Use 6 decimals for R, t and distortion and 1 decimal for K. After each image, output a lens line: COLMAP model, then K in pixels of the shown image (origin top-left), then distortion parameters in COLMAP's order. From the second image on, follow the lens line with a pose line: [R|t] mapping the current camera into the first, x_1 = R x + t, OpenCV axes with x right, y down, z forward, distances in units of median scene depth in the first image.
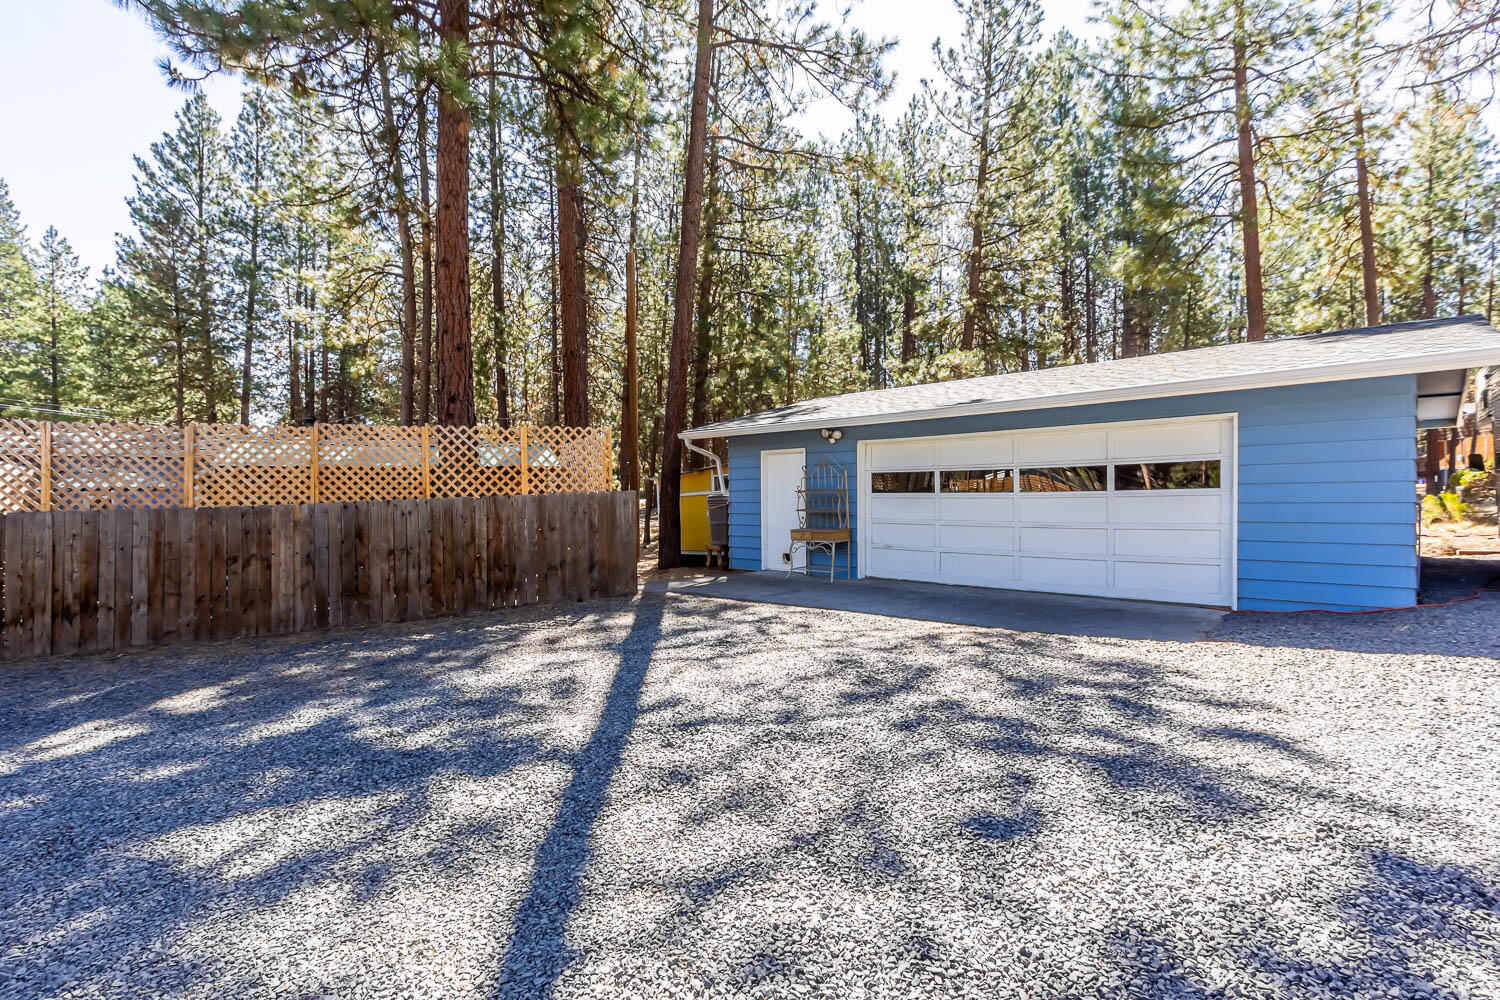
lens RADIAL K [[699.4, 0, 747.8], [0, 699.4, 507.1], [0, 0, 1]] dist [0.003826, 0.000649]
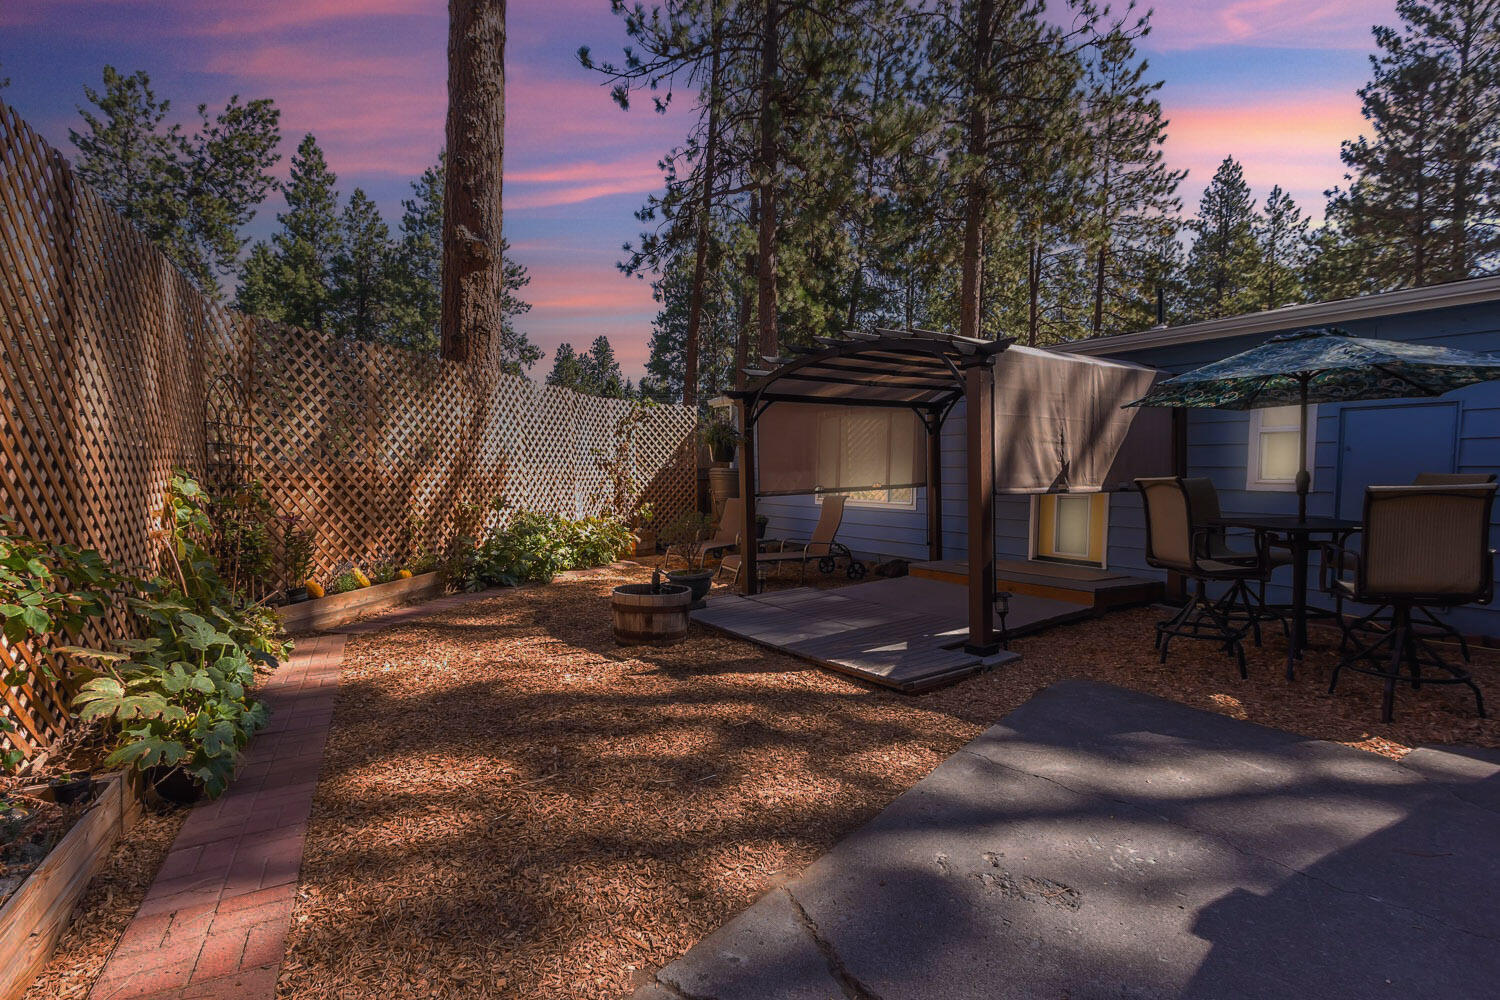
lens RADIAL K [[699.4, 0, 747.8], [0, 699.4, 507.1], [0, 0, 1]] dist [0.003826, 0.000649]
pose [[0.153568, 0.059067, -0.986371, -0.130255], [-0.020439, 0.998188, 0.056593, -0.000382], [0.987927, 0.011469, 0.154497, 0.144877]]
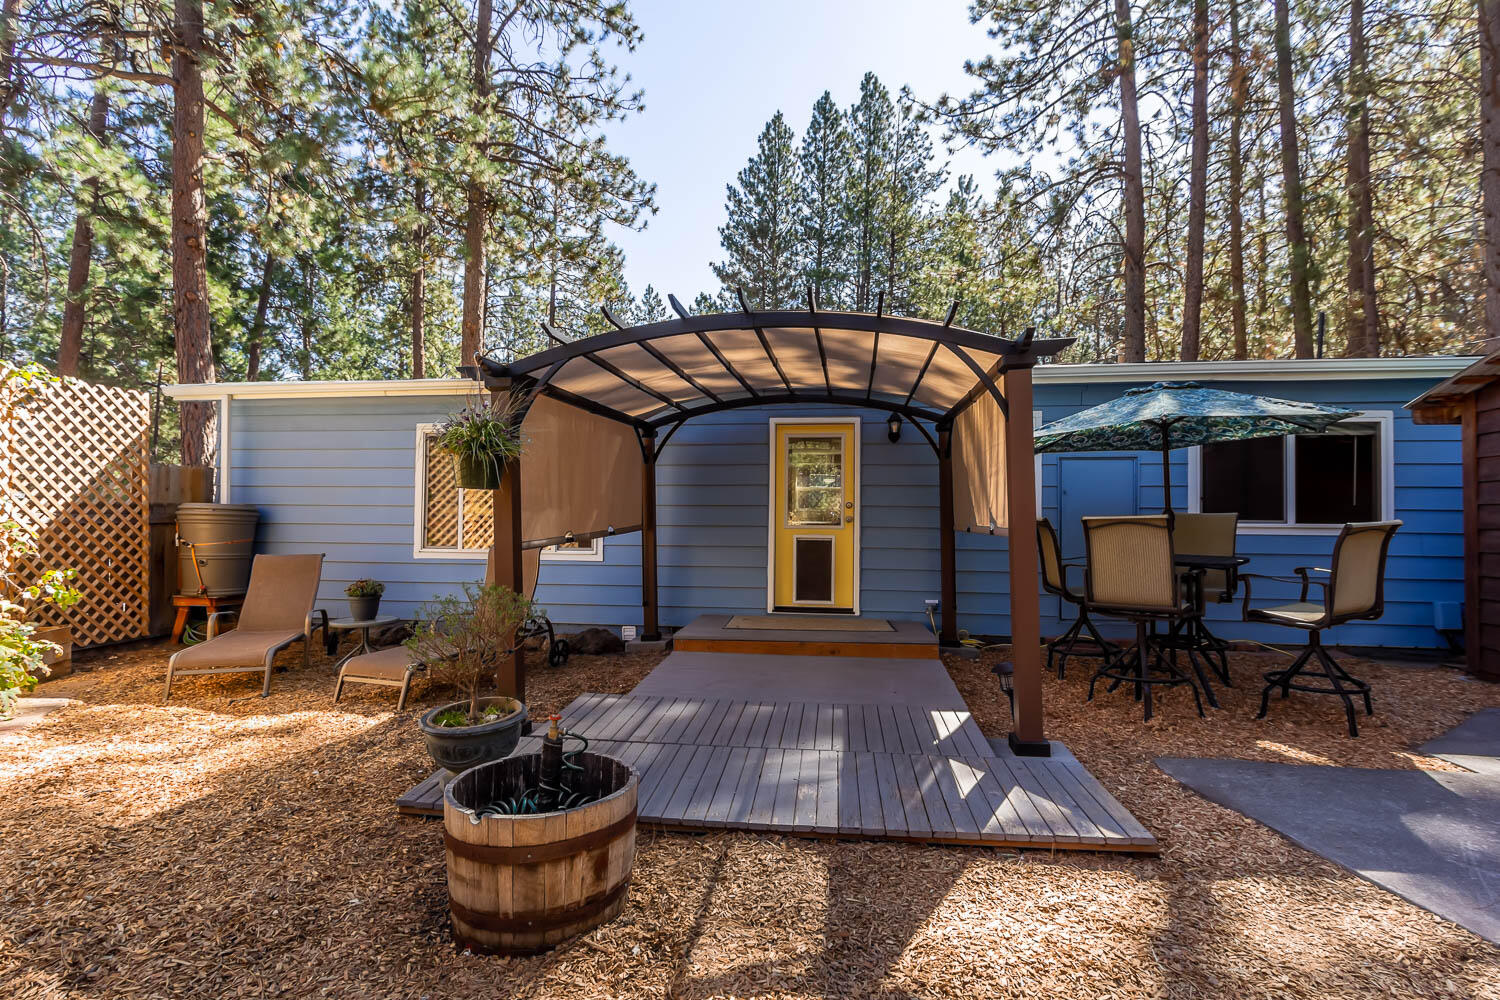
lens RADIAL K [[699.4, 0, 747.8], [0, 699.4, 507.1], [0, 0, 1]] dist [0.003826, 0.000649]
pose [[0.831176, 0.004676, -0.555990, -0.193040], [-0.021045, 0.999513, -0.023054, 0.001431], [0.555611, 0.030863, 0.830869, 0.119489]]
